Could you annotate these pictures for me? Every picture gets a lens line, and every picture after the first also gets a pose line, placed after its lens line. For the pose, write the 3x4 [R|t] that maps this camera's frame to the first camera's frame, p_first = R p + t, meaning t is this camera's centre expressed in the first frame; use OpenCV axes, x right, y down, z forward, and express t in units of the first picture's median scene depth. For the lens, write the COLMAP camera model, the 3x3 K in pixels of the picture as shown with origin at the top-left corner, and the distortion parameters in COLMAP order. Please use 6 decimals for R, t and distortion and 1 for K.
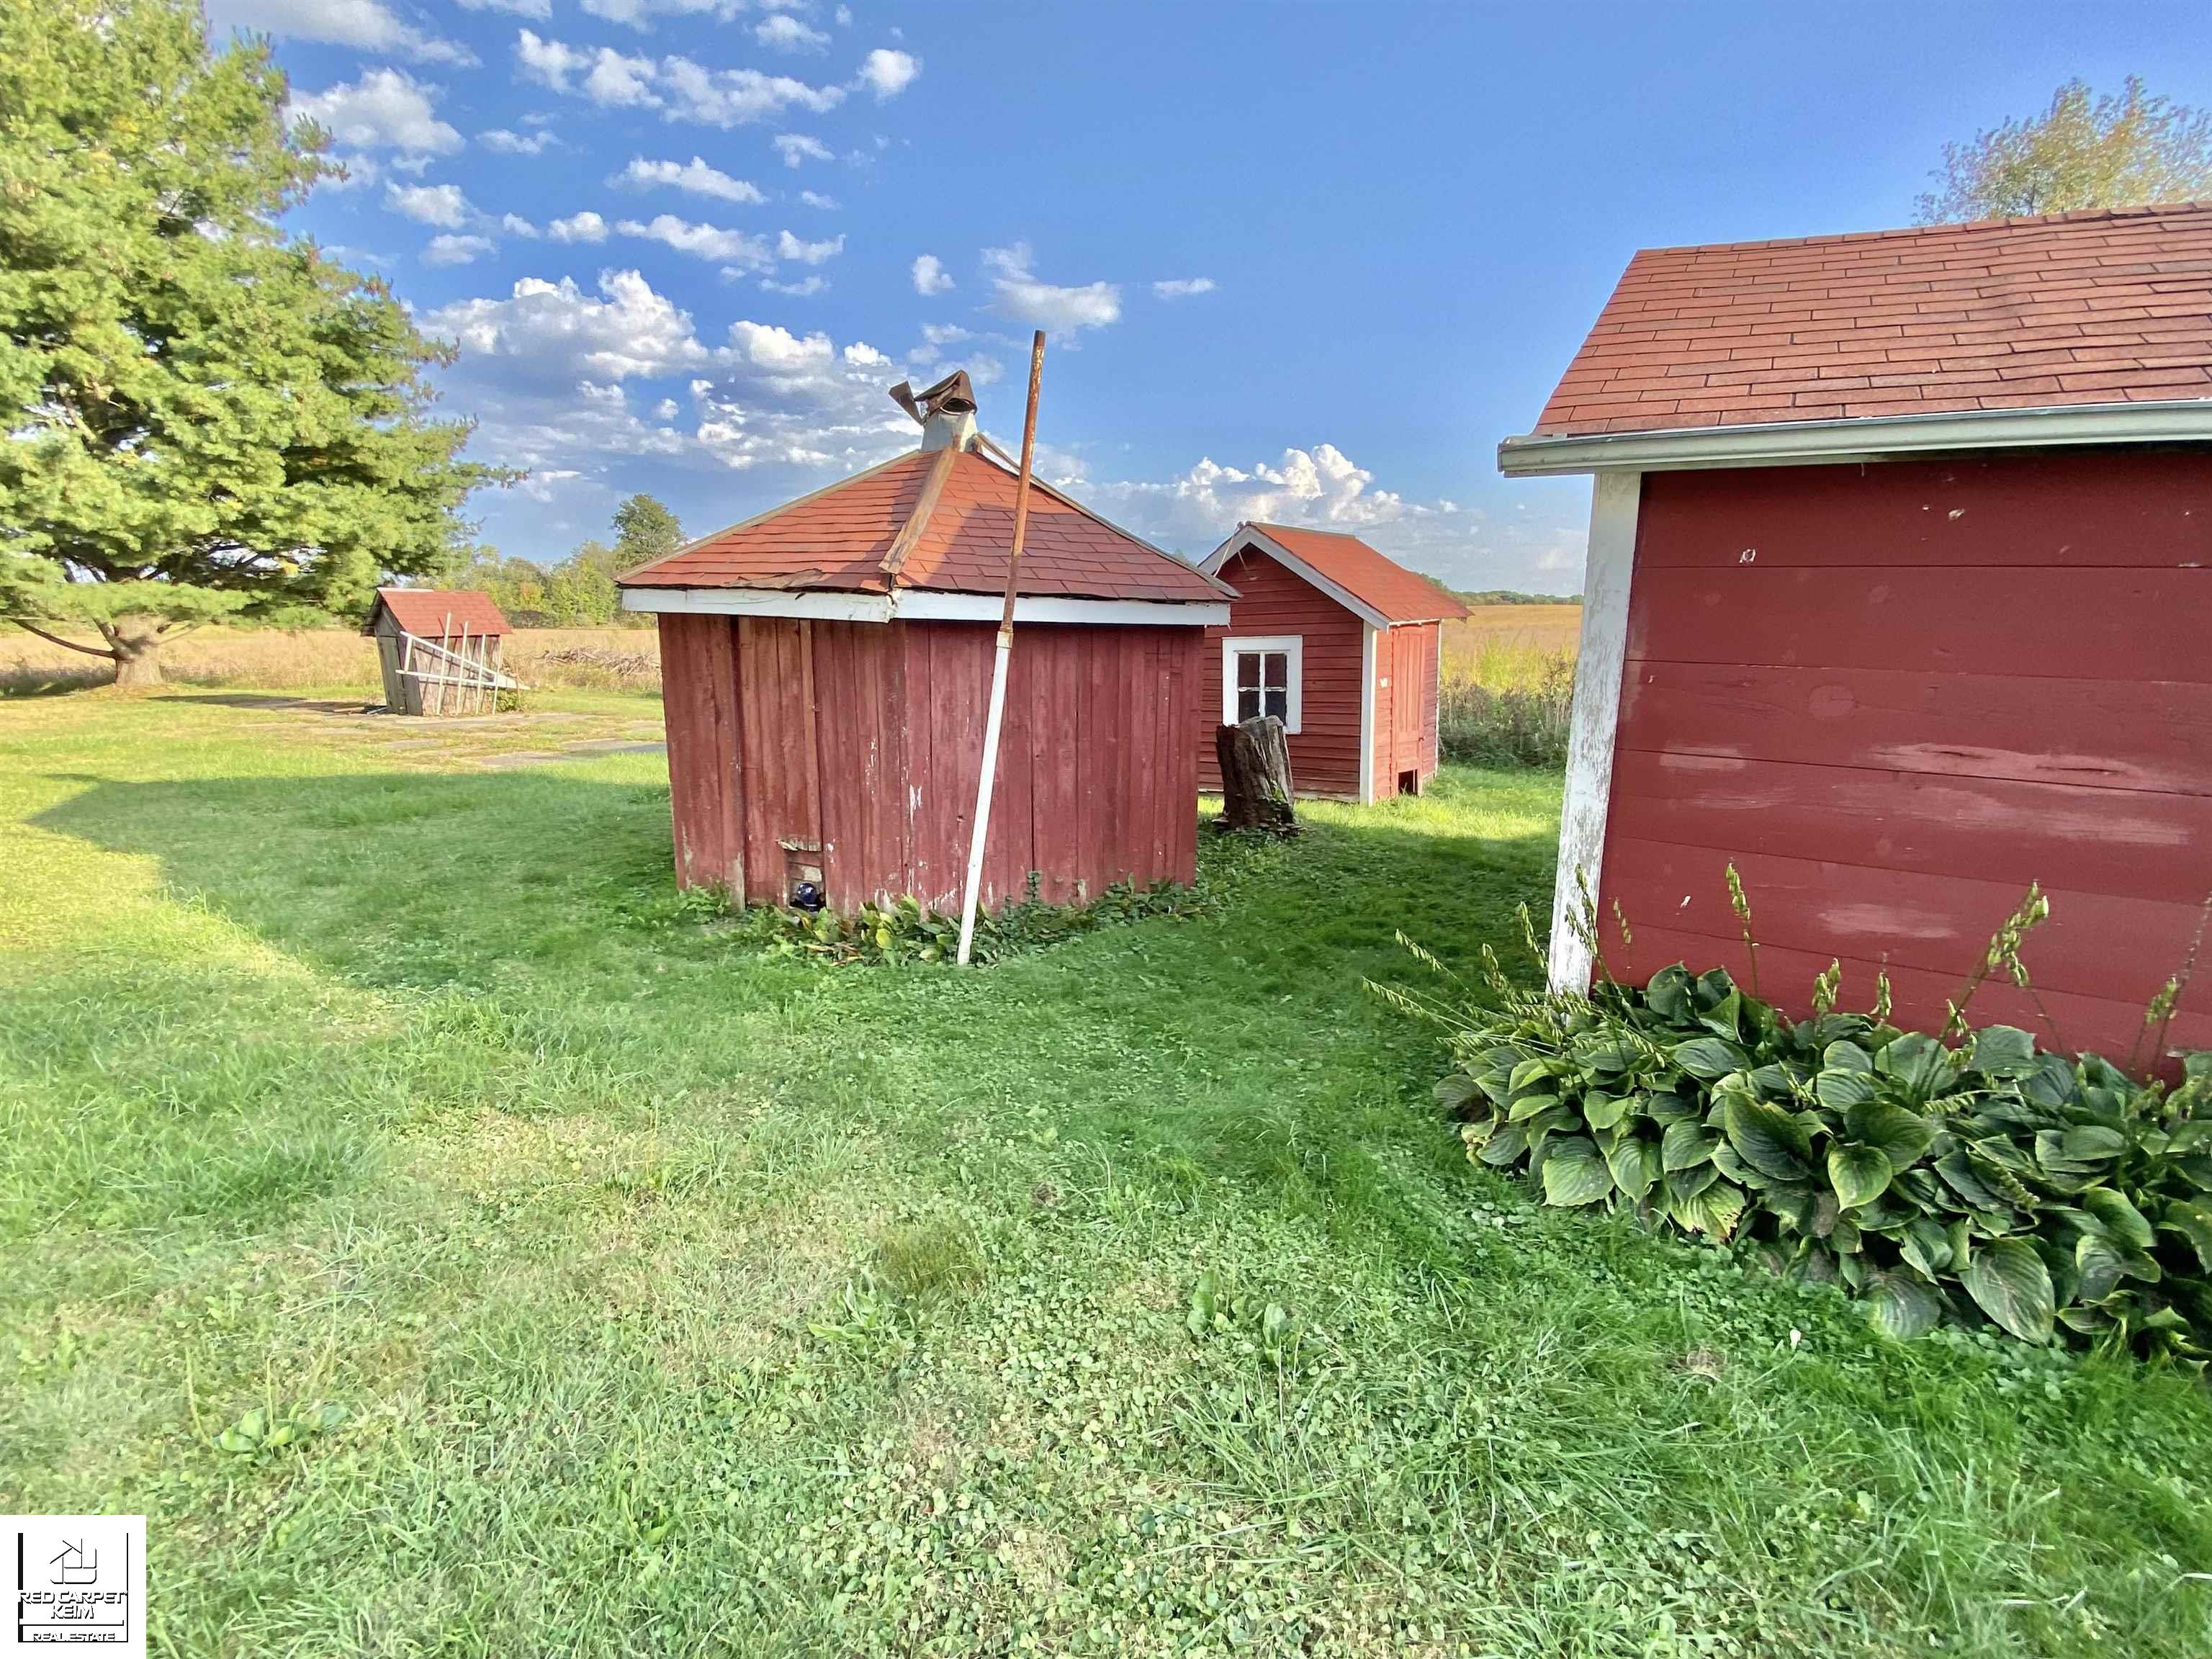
lens RADIAL K [[910.0, 0, 1106.0], [0, 910.0, 829.5], [0, 0, 1]] dist [0.000691, -0.010689]
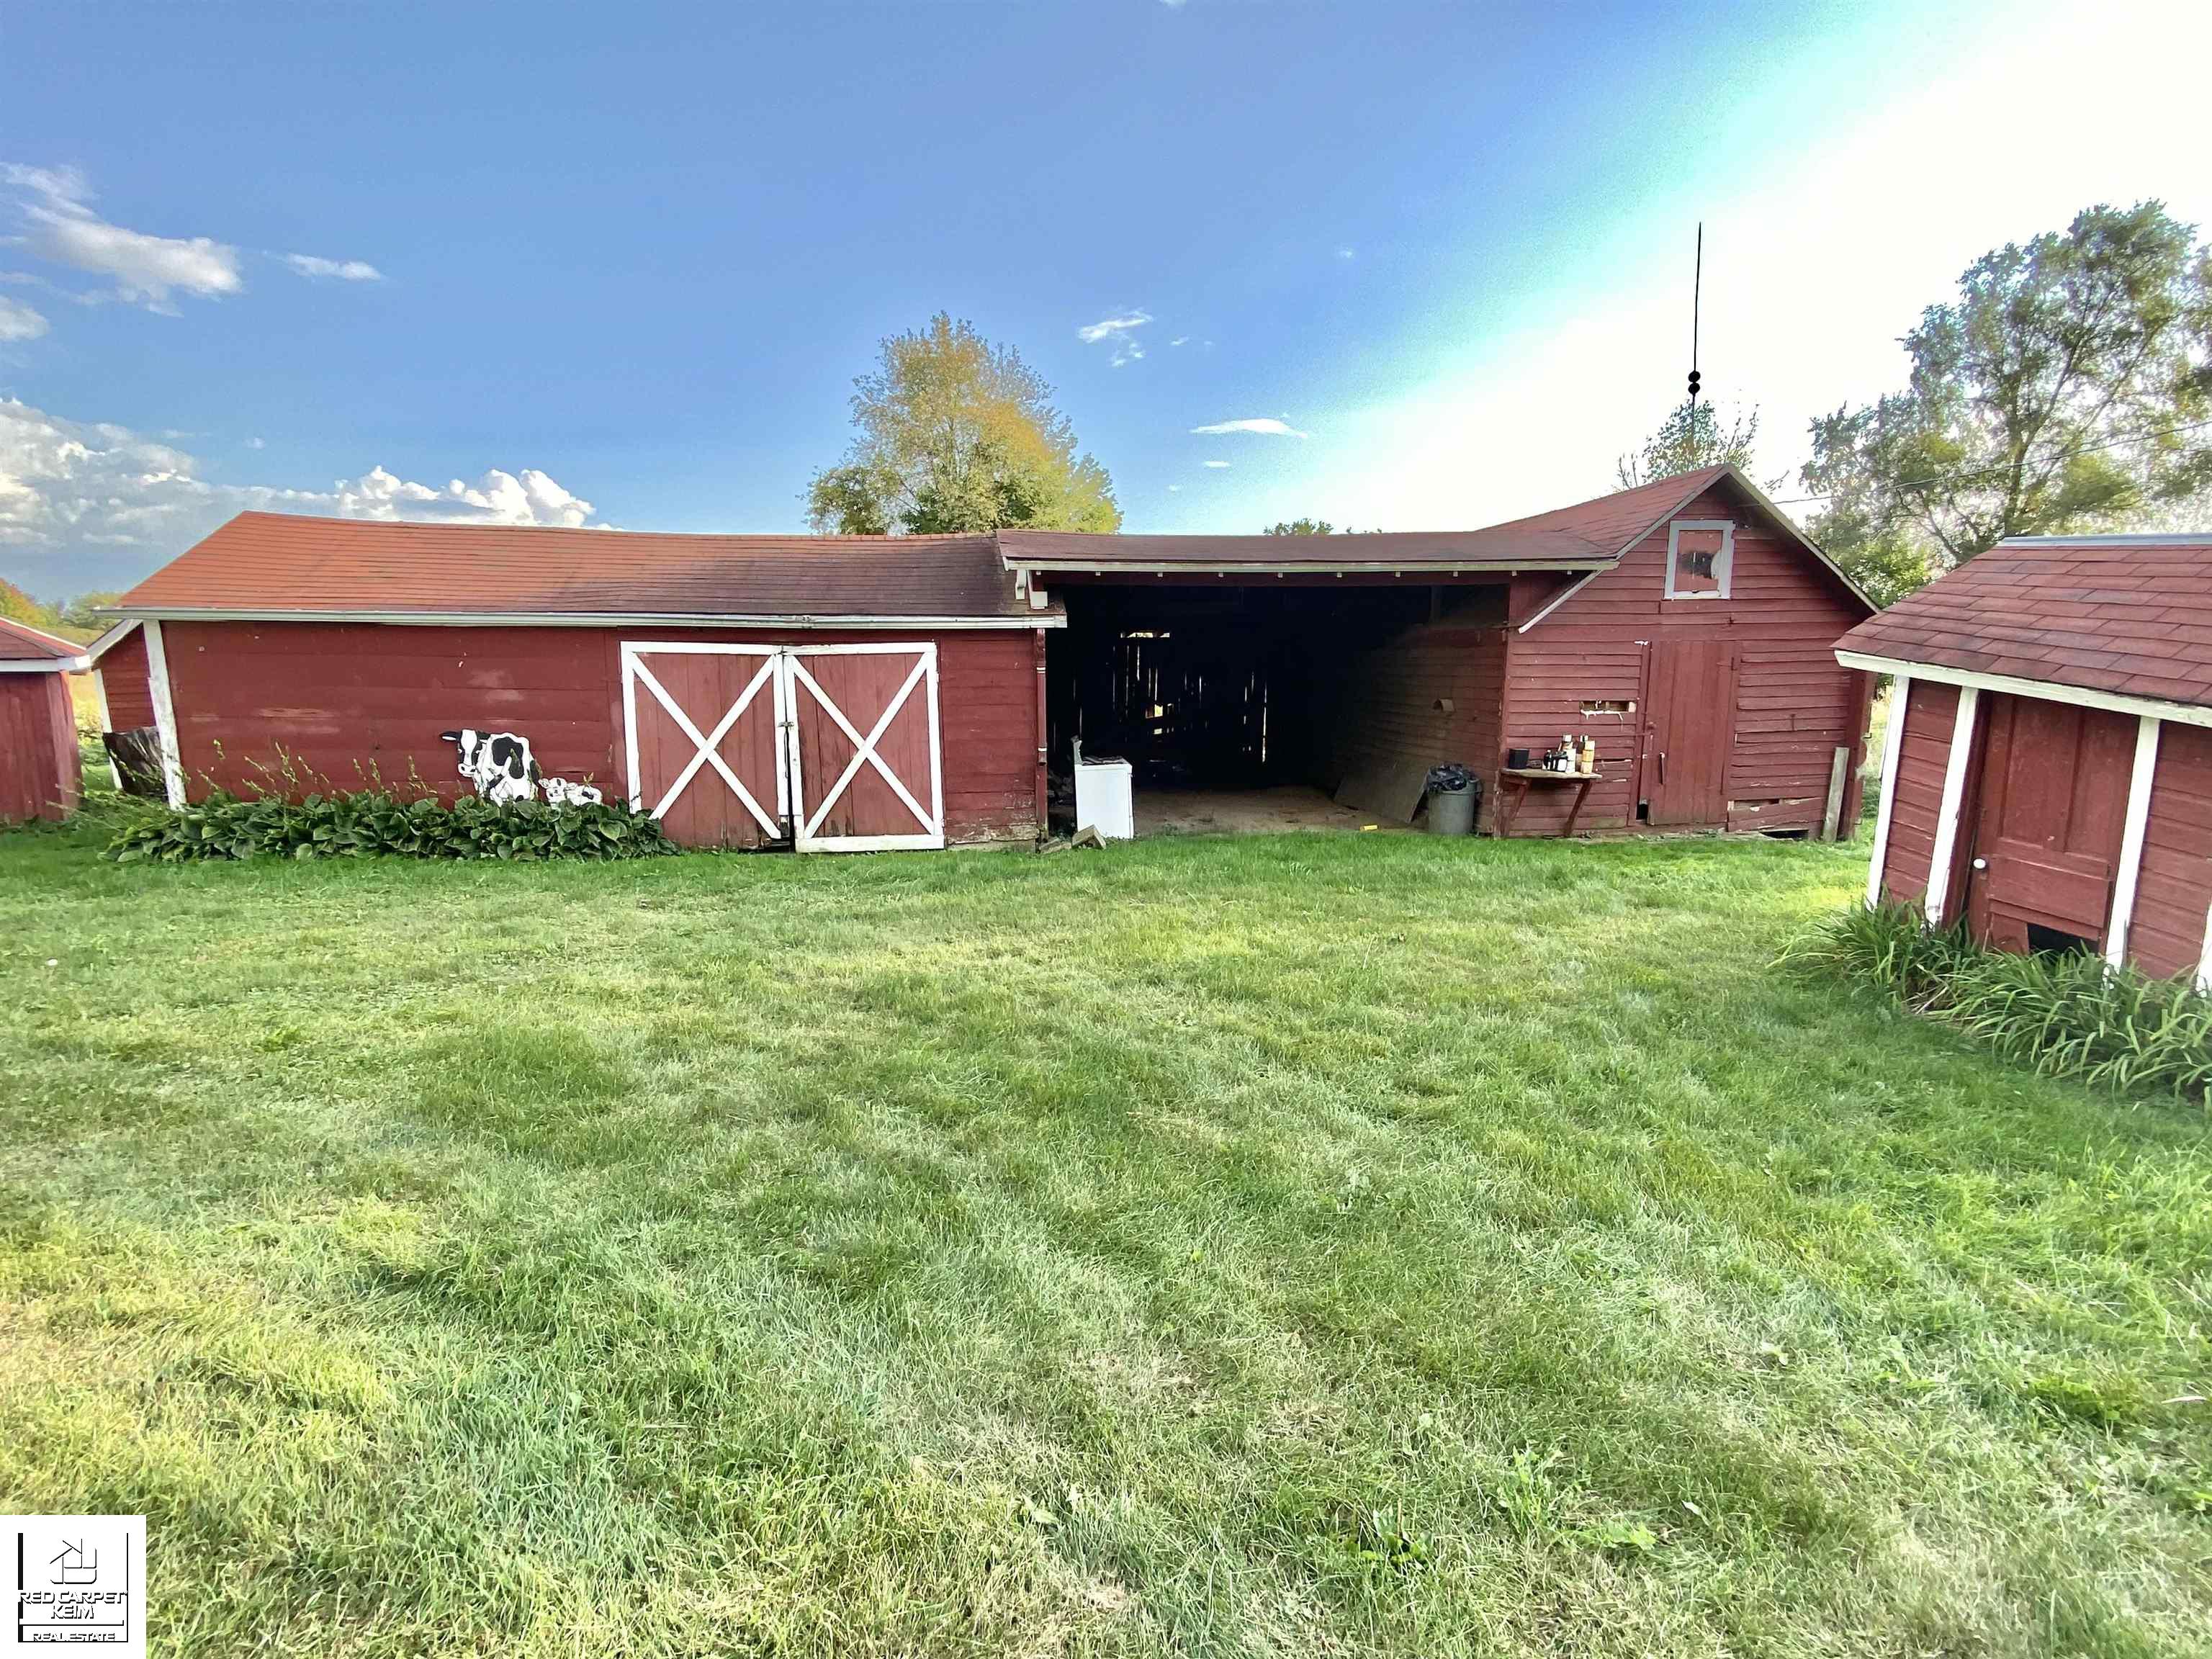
lens RADIAL K [[910.0, 0, 1106.0], [0, 910.0, 829.5], [0, 0, 1]] dist [0.000691, -0.010689]
pose [[0.755119, -0.114589, 0.645496, 0.030306], [0.134846, 0.990701, 0.018124, 0.019732], [-0.641570, 0.073356, 0.763549, -0.097201]]
